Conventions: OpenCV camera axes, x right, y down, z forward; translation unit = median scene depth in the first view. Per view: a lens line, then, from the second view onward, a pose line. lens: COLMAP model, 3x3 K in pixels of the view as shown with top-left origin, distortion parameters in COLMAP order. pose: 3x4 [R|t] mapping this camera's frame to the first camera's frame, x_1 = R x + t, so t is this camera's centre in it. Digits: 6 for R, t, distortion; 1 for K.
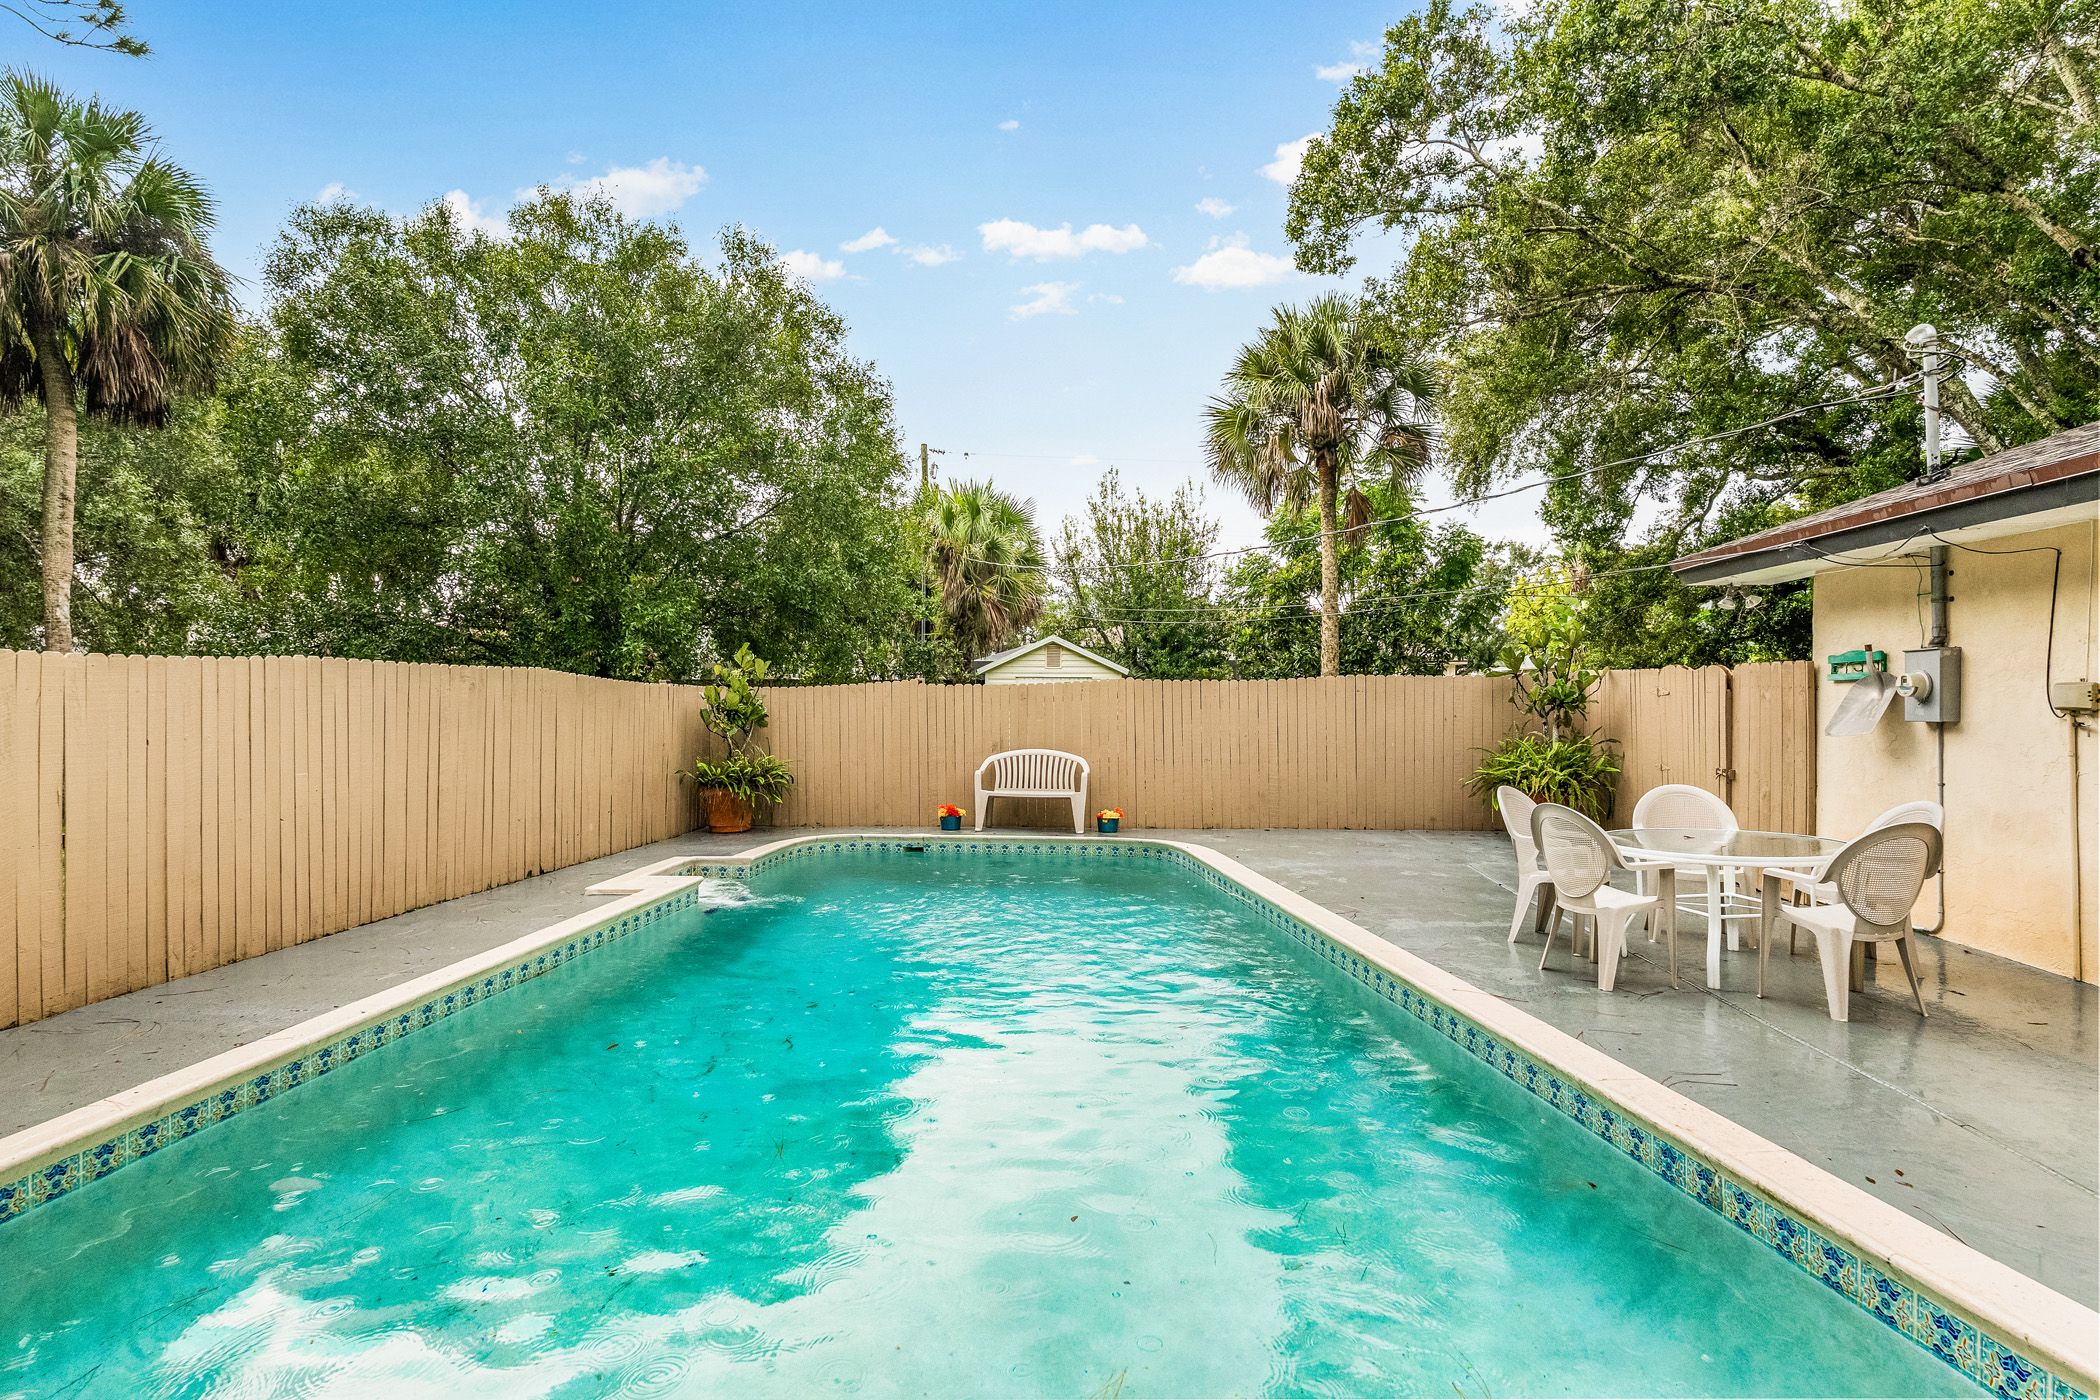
lens RADIAL K [[1057.9, 0, 1050.0], [0, 1057.9, 700.0], [0, 0, 1]] dist [0.021053, 0.000751]
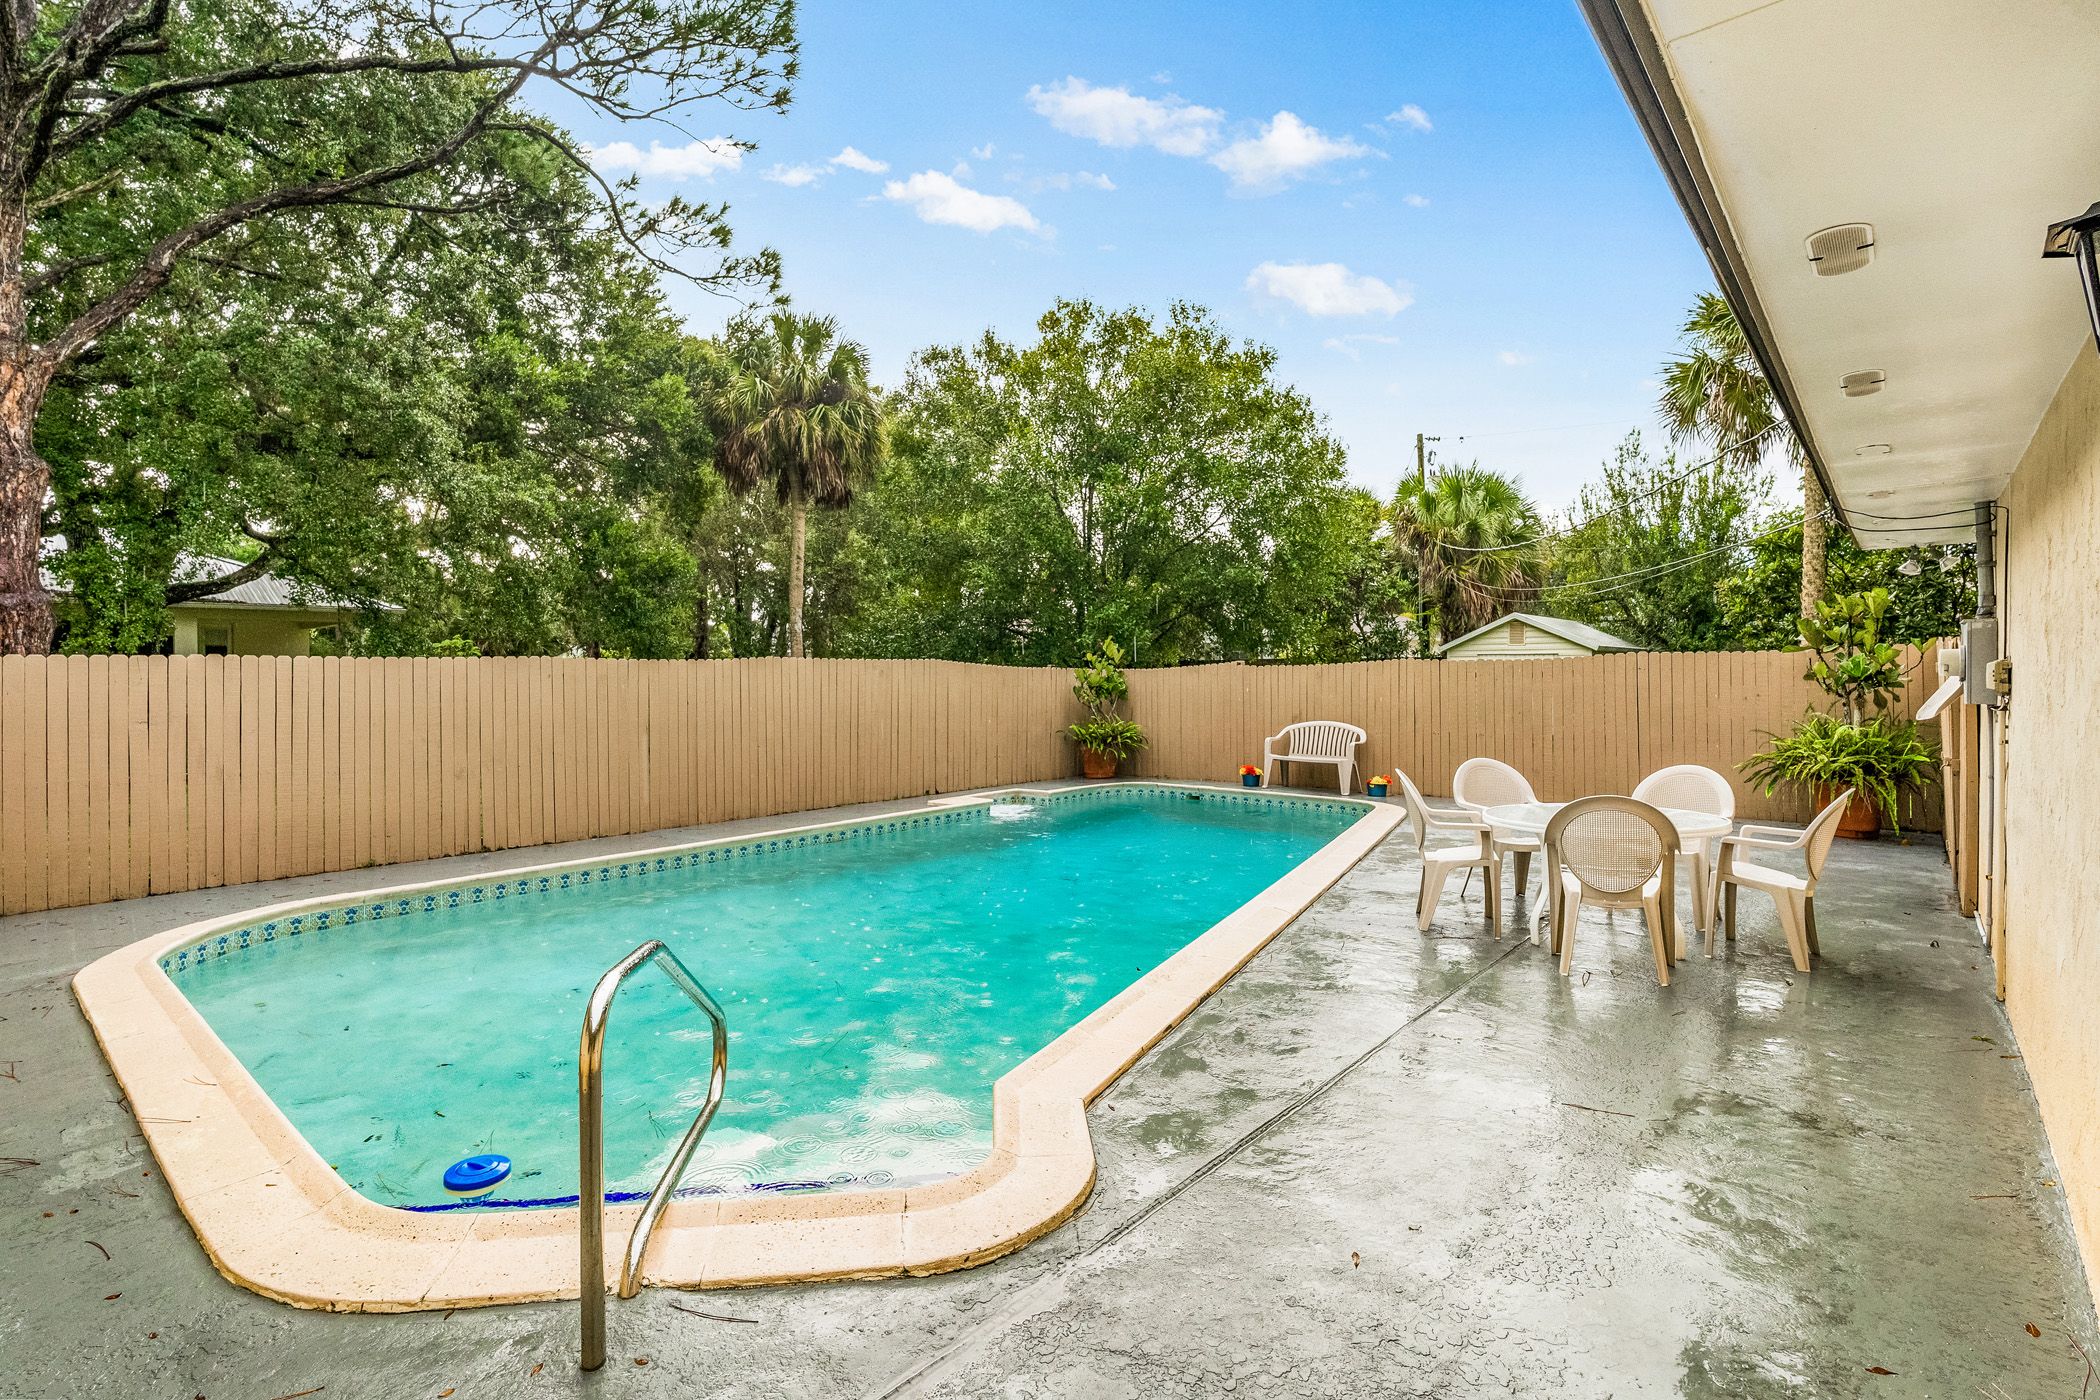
lens RADIAL K [[991.1, 0, 1050.0], [0, 991.1, 700.0], [0, 0, 1]] dist [-0.000881, 0.000029]
pose [[0.826262, 0.009732, -0.563202, 0.272258], [0.003798, 0.999732, 0.022847, -0.002105], [0.563274, -0.021017, 0.826003, -0.050002]]
